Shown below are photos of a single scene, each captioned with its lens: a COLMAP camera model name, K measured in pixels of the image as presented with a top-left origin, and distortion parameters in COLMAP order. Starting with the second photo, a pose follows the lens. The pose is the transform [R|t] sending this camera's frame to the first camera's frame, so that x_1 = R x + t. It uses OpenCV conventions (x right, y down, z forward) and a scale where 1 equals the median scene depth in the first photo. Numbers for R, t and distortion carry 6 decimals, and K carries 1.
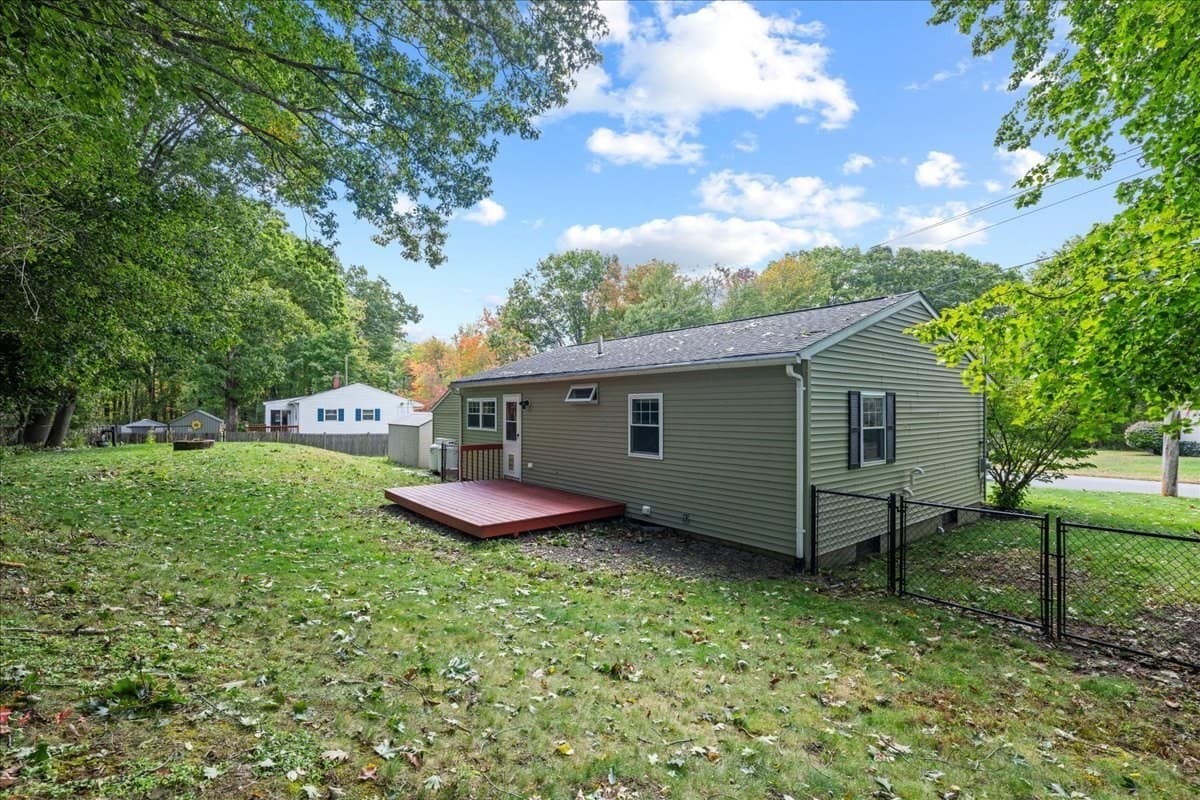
lens RADIAL K [[531.8, 0, 600.0], [0, 531.8, 400.0], [0, 0, 1]] dist [0.000562, 0.000111]
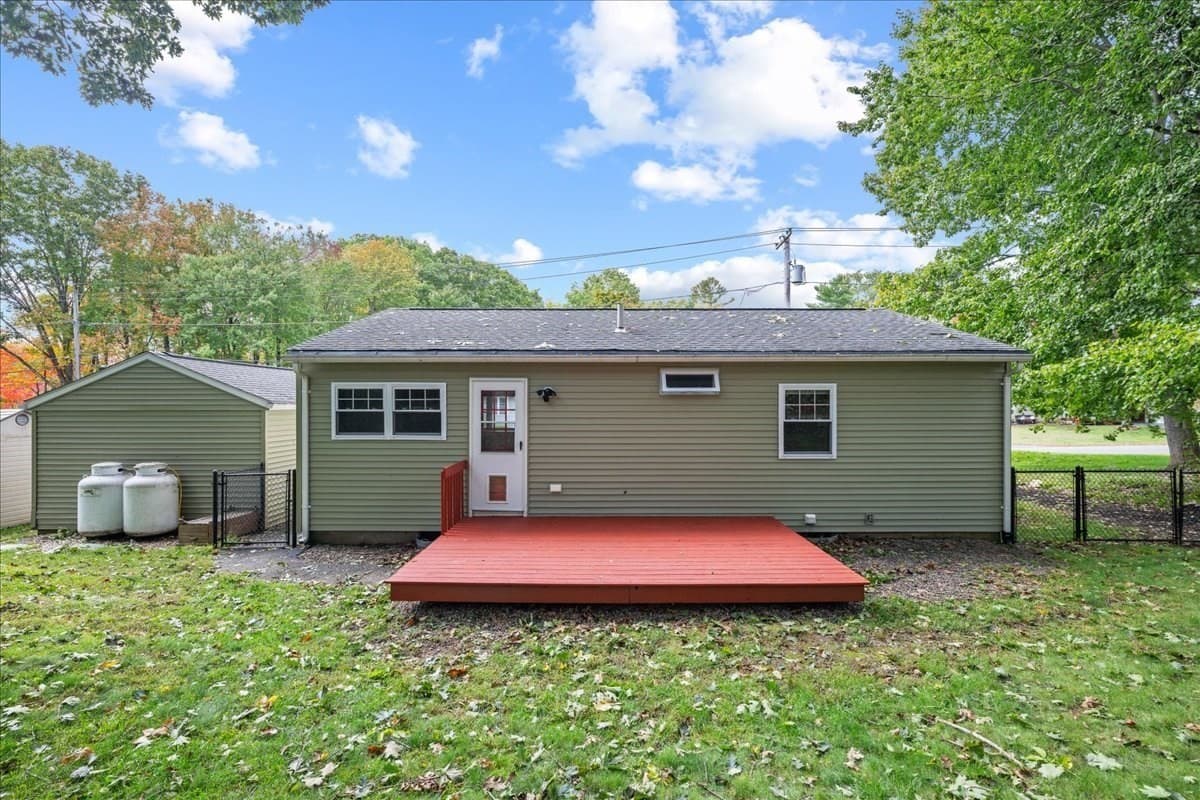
lens RADIAL K [[531.8, 0, 600.0], [0, 531.8, 400.0], [0, 0, 1]] dist [0.000562, 0.000111]
pose [[0.632904, 0.004883, 0.774215, -0.562528], [-0.012357, 0.999916, 0.003795, 0.010753], [-0.774131, -0.011969, 0.632912, 0.508493]]
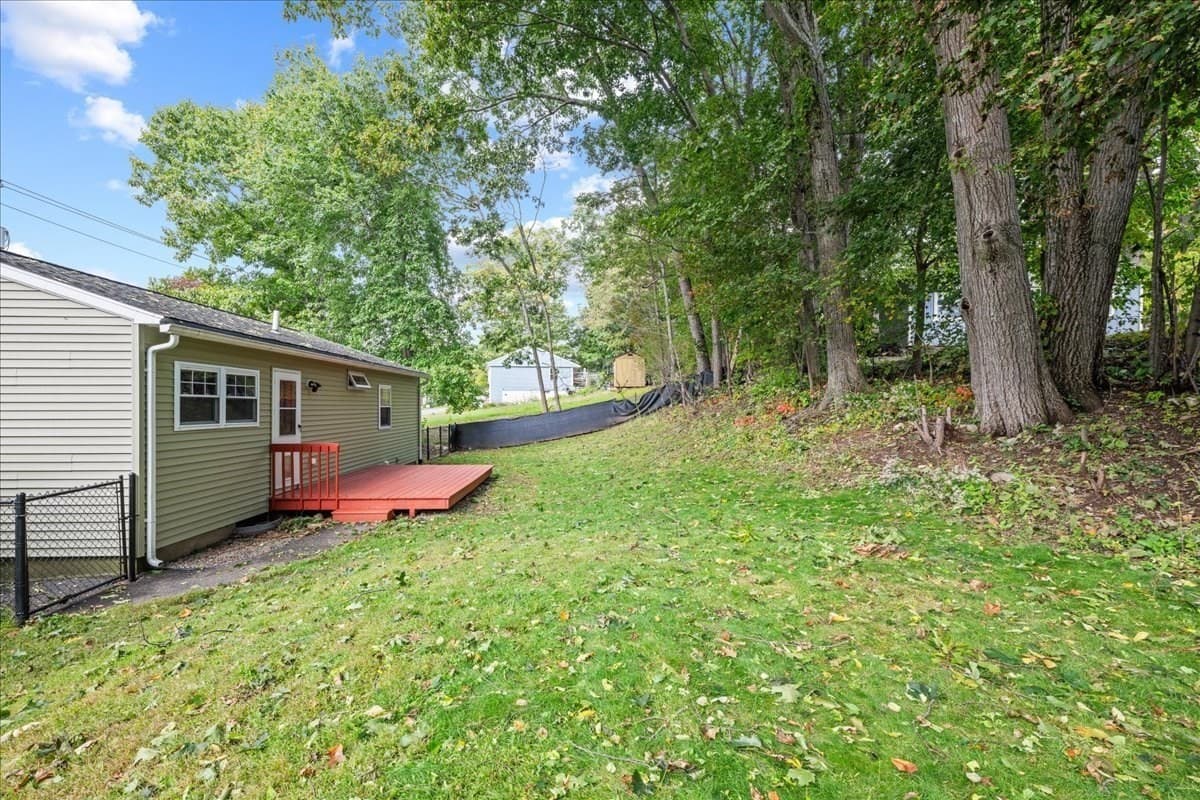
lens RADIAL K [[531.8, 0, 600.0], [0, 531.8, 400.0], [0, 0, 1]] dist [0.000562, 0.000111]
pose [[-0.797989, 0.007721, 0.602622, -0.904259], [-0.008151, 0.999688, -0.023602, 0.041859], [-0.602616, -0.023747, -0.797678, 1.292856]]
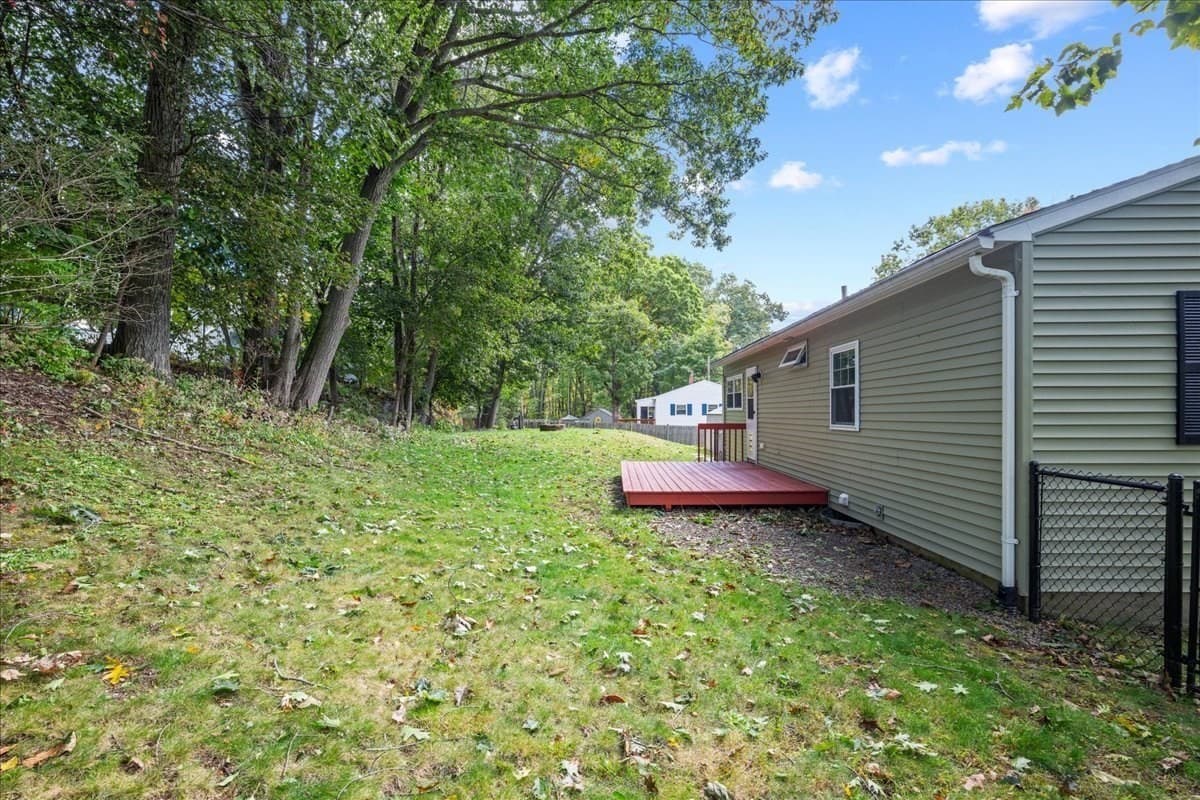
lens RADIAL K [[532.0, 0, 599.9], [0, 532.0, 407.9], [0, 0, 1]] dist [0.000626, 0.000190]
pose [[0.761527, -0.010238, -0.648052, 0.219807], [0.016430, 0.999859, 0.003511, 0.049175], [0.647925, -0.013321, 0.761588, 0.145402]]
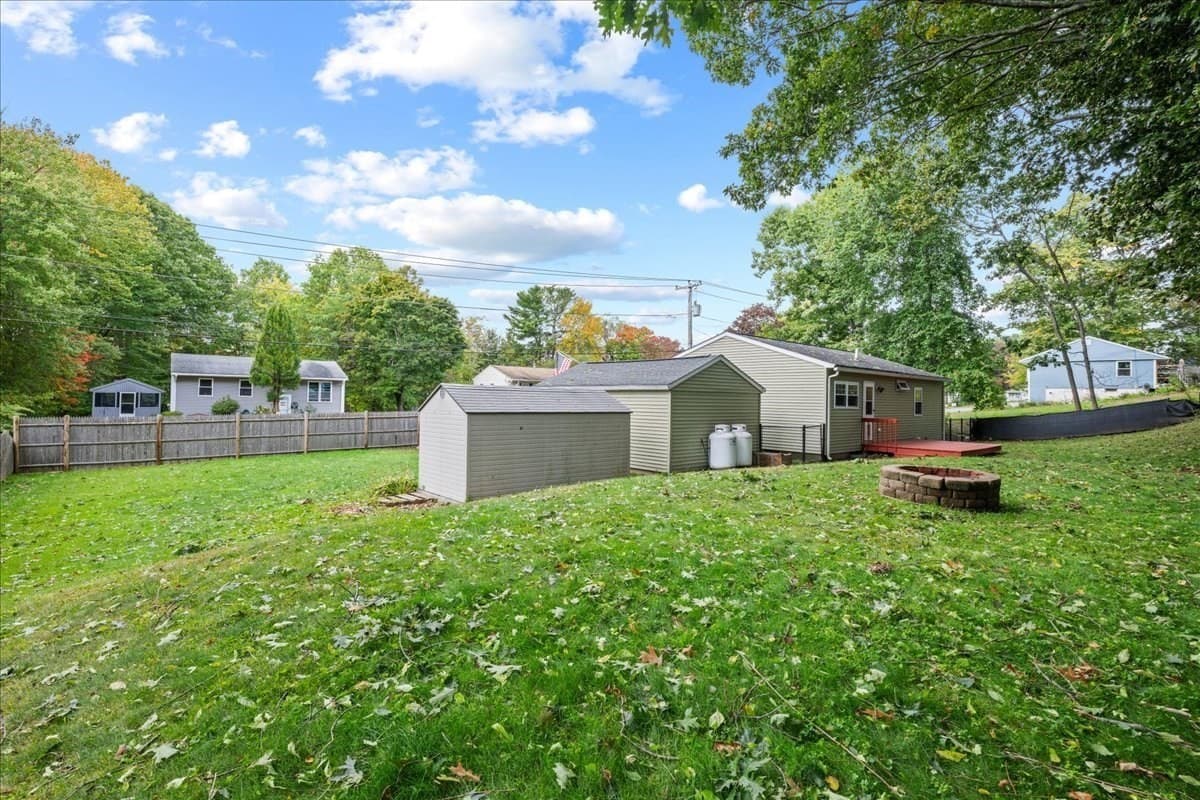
lens RADIAL K [[547.5, 0, 599.3], [0, 547.5, 392.9], [0, 0, 1]] dist [-0.001205, -0.000319]
pose [[-0.035347, 0.010208, 0.999323, -1.555243], [-0.034144, 0.999352, -0.011416, 0.059012], [-0.998792, -0.034524, -0.034976, 1.733671]]
